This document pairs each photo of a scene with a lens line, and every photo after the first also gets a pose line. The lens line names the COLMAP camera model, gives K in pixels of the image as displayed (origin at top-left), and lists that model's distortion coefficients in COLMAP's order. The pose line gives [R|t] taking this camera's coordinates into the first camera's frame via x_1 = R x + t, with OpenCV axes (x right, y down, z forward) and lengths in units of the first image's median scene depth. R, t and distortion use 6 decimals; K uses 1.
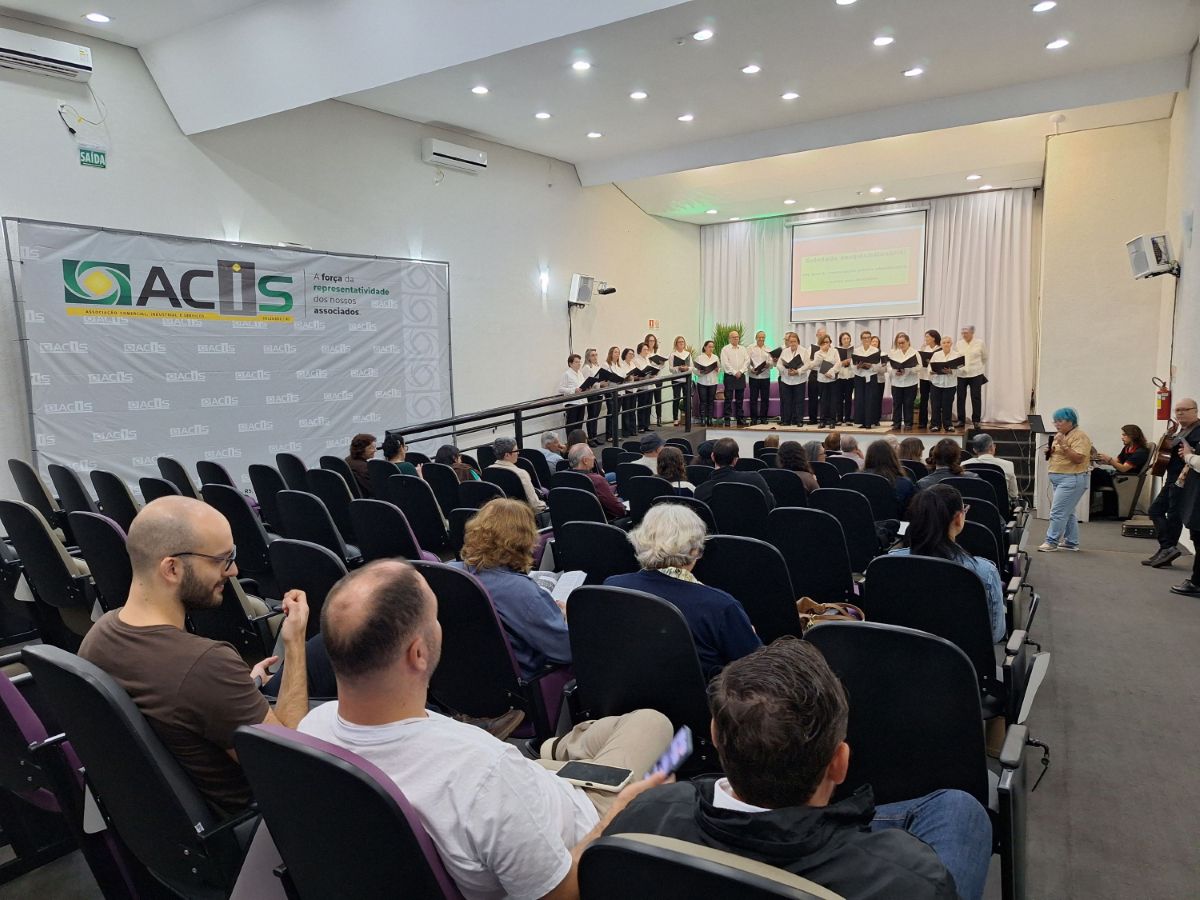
lens RADIAL K [[793.3, 0, 599.0], [0, 793.3, 474.9], [0, 0, 1]] dist [0.052640, -0.092793]
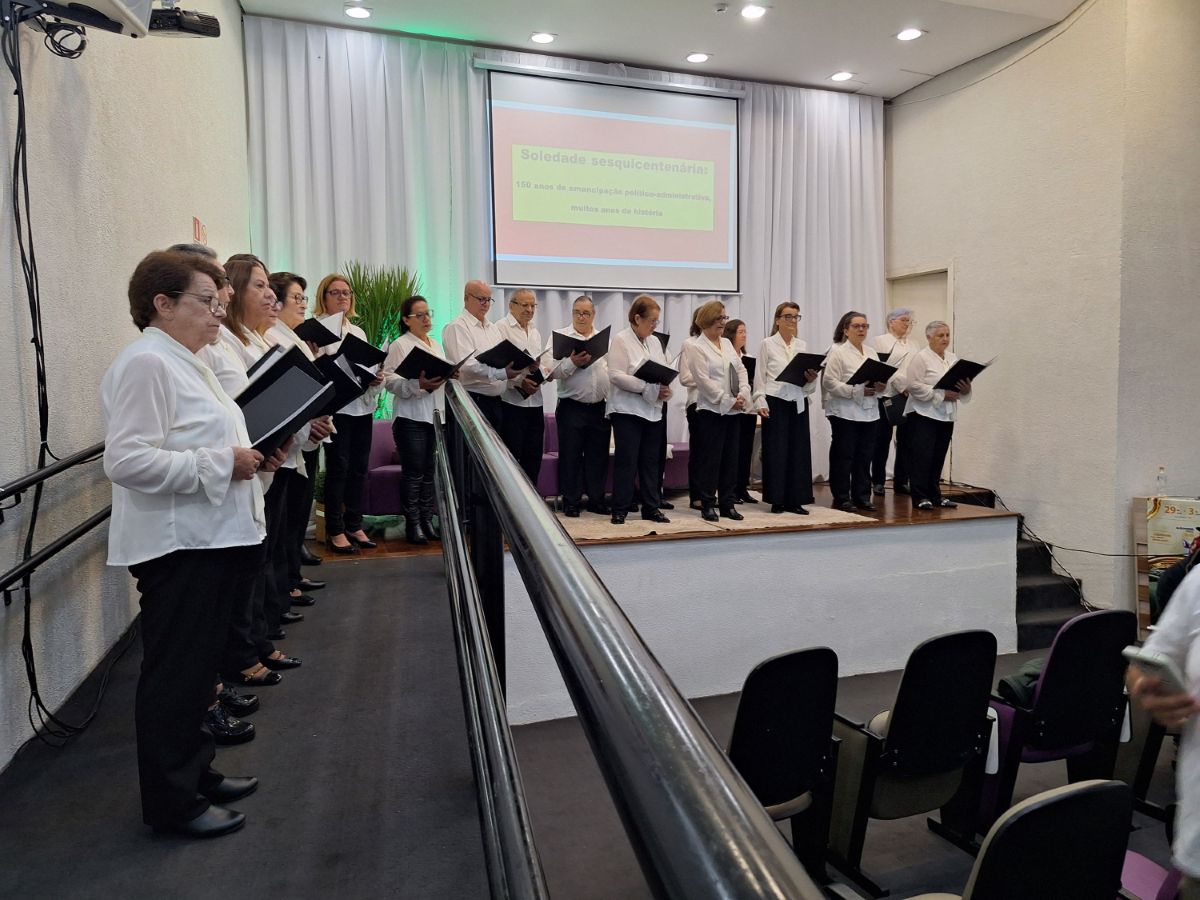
lens RADIAL K [[817.0, 0, 584.0], [0, 817.0, 456.1], [0, 0, 1]] dist [0.085135, -0.148600]
pose [[0.620109, -0.044197, 0.783269, -0.114457], [0.104262, 0.994198, -0.026445, -0.093676], [-0.777556, 0.098064, 0.621120, 0.820561]]
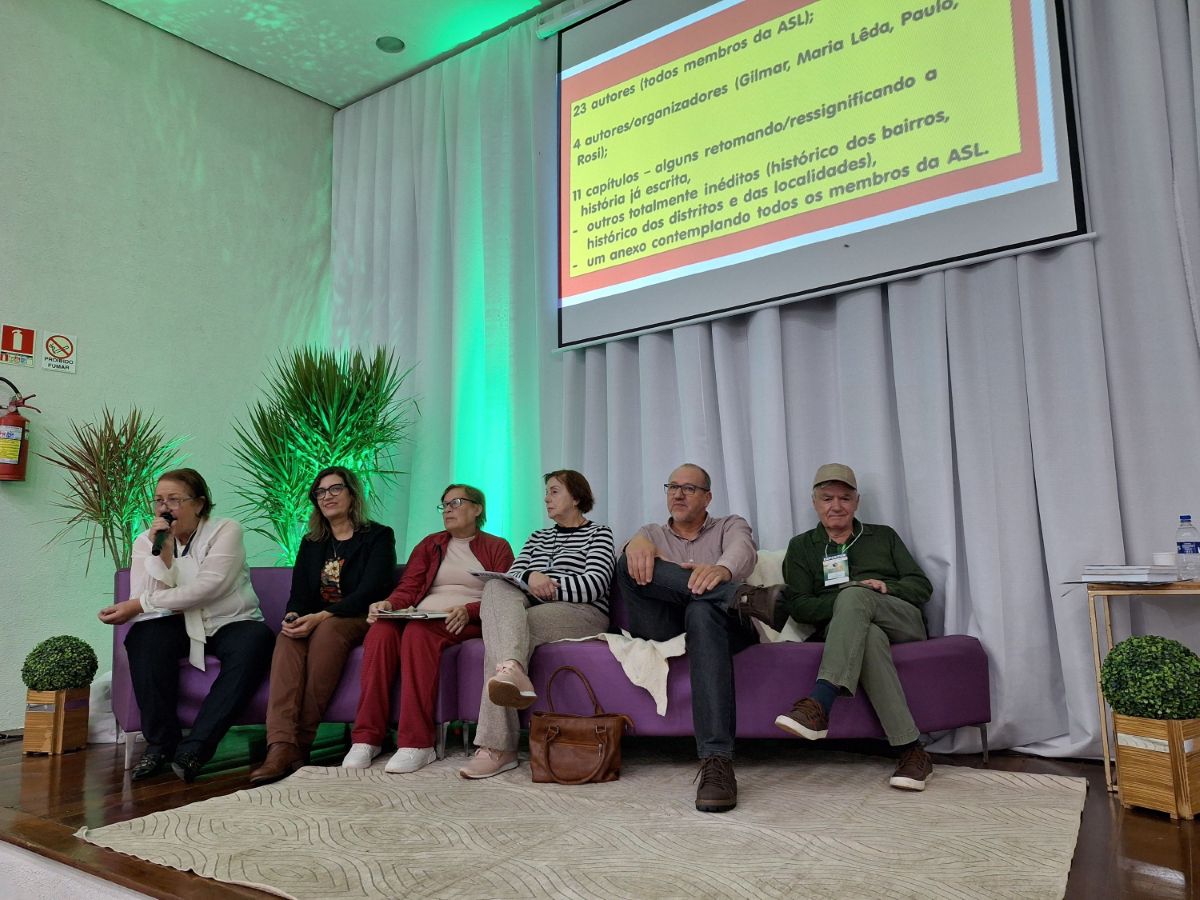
lens RADIAL K [[834.2, 0, 600.0], [0, 834.2, 450.0], [0, 0, 1]] dist [0.076241, -0.092448]
pose [[0.999647, -0.002351, -0.026458, 0.315068], [-0.005185, 0.959642, -0.281177, -0.092449], [0.026052, 0.281215, 0.959291, 0.884051]]
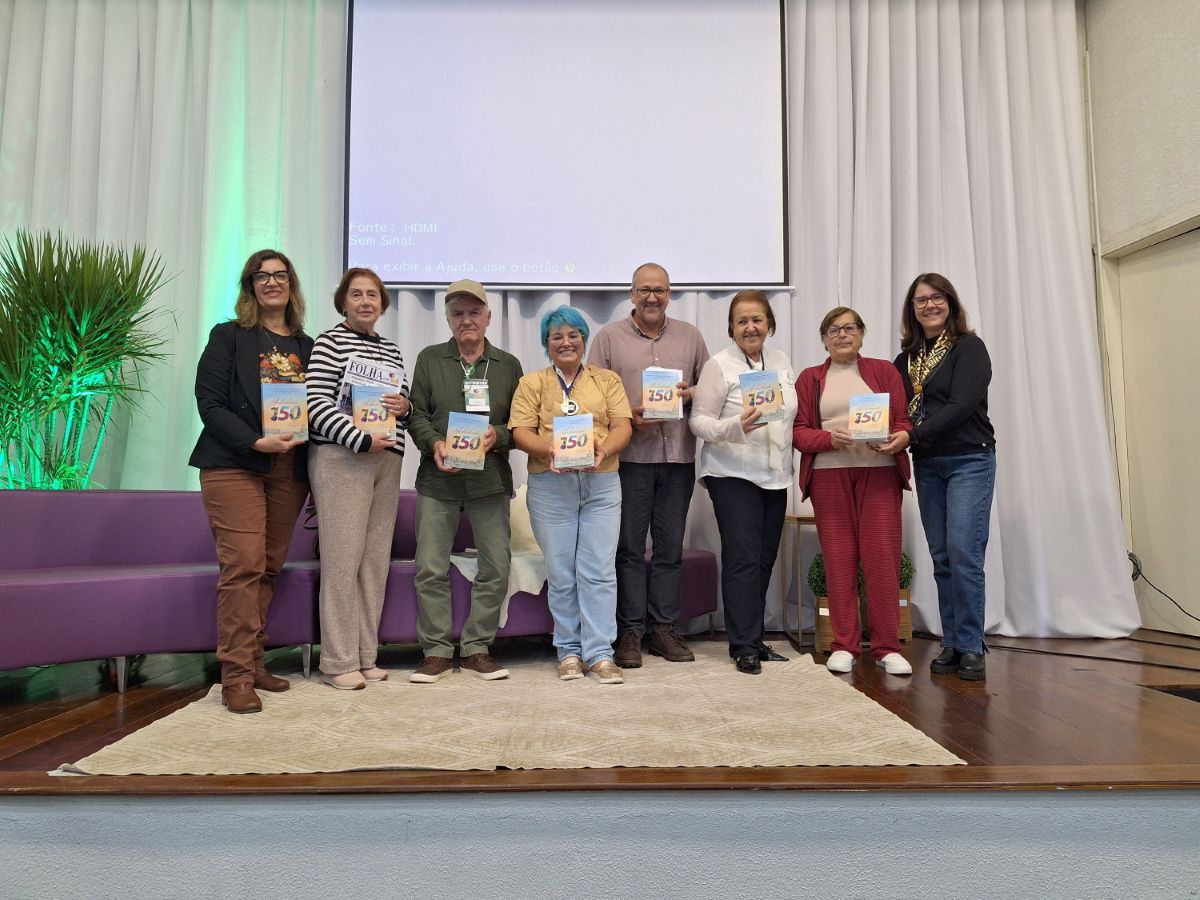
lens RADIAL K [[819.6, 0, 602.9], [0, 819.6, 469.4], [0, 0, 1]] dist [0.073478, -0.086186]
pose [[0.826796, 0.048295, 0.560425, 0.190024], [0.061450, 0.982589, -0.175334, -0.087398], [-0.559136, 0.179404, 0.809433, 0.876617]]
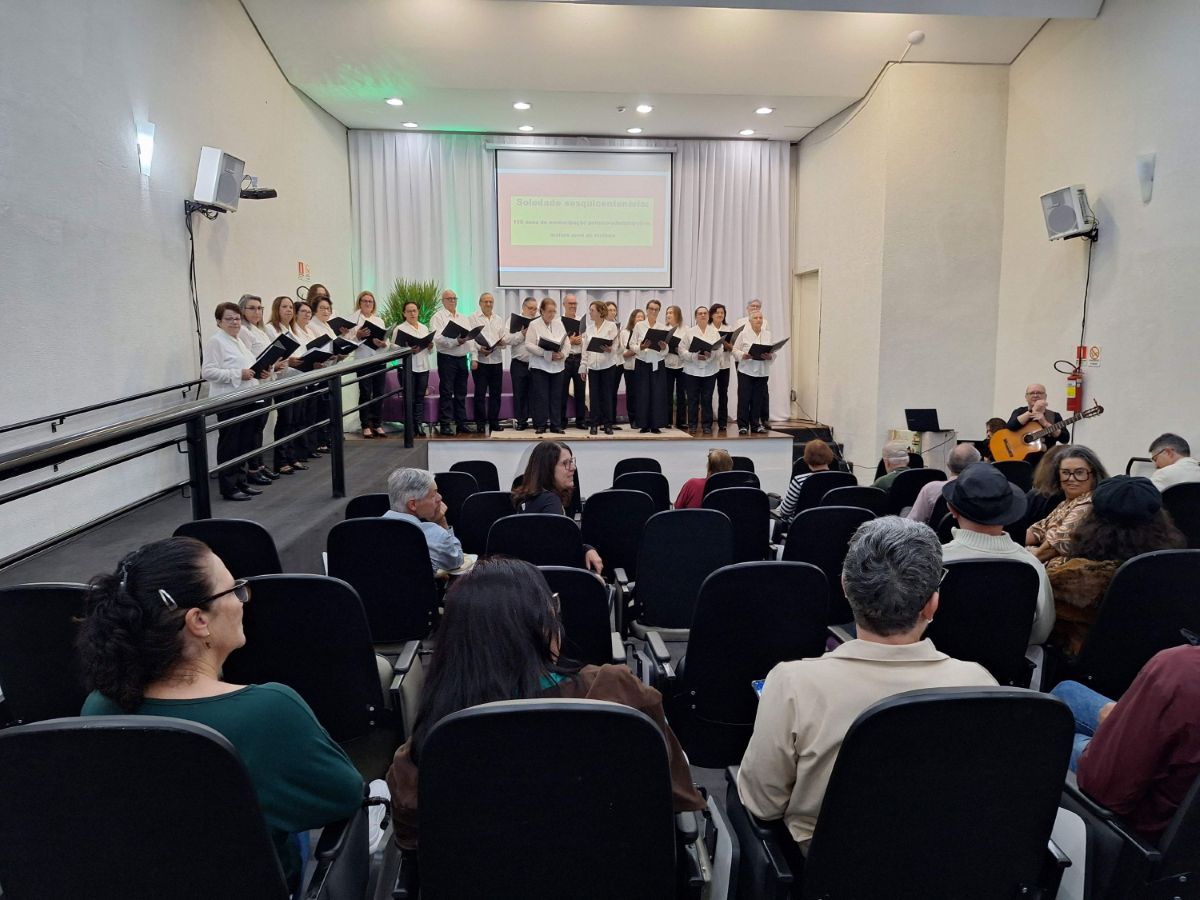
lens RADIAL K [[819.6, 0, 602.9], [0, 819.6, 469.4], [0, 0, 1]] dist [0.073478, -0.086186]
pose [[0.794986, -0.057249, 0.603920, -0.165835], [0.066182, 0.997780, 0.007466, -0.034571], [-0.603007, 0.034034, 0.797010, 0.438440]]
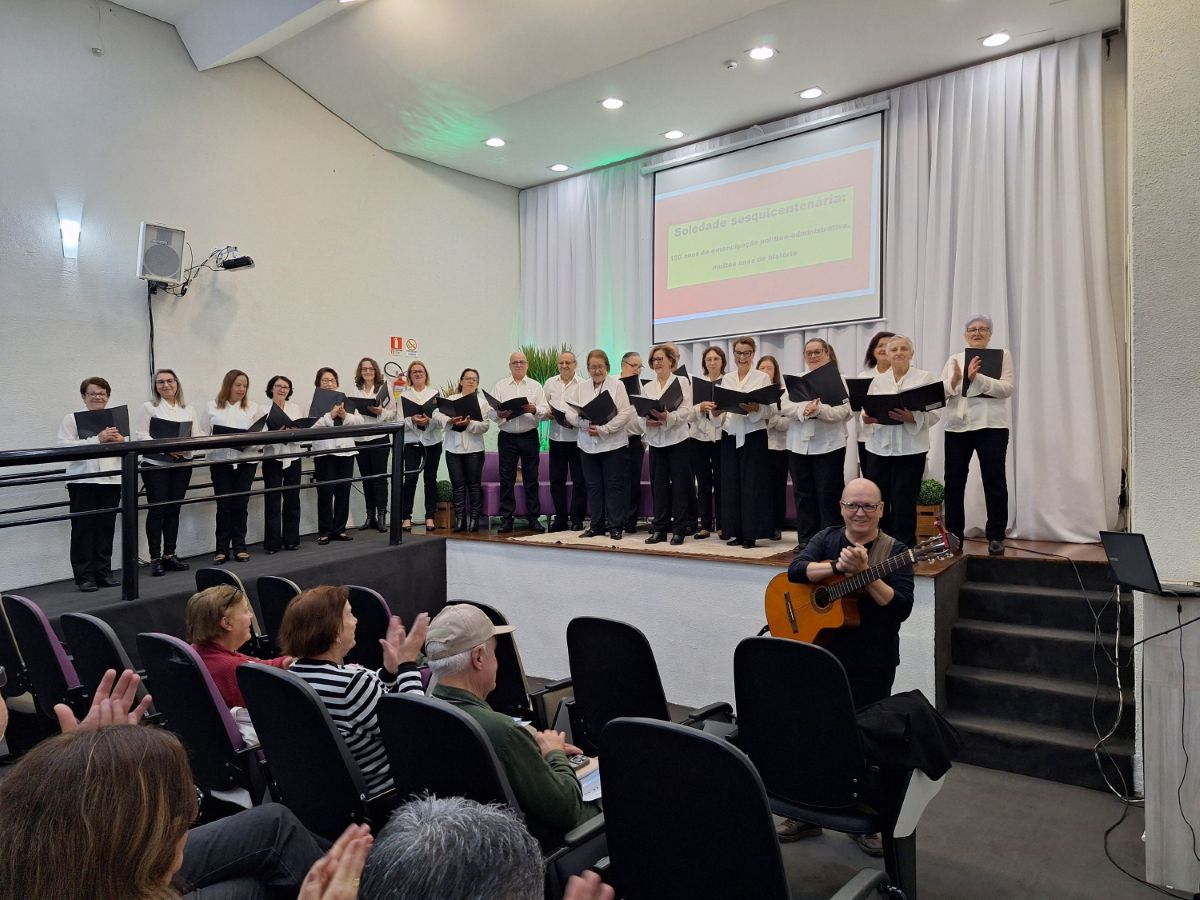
lens RADIAL K [[819.6, 0, 602.9], [0, 819.6, 469.4], [0, 0, 1]] dist [0.073478, -0.086186]
pose [[0.996824, 0.013609, -0.078459, 0.302498], [-0.022940, 0.992595, -0.119283, -0.046129], [0.076255, 0.120705, 0.989755, 0.540707]]
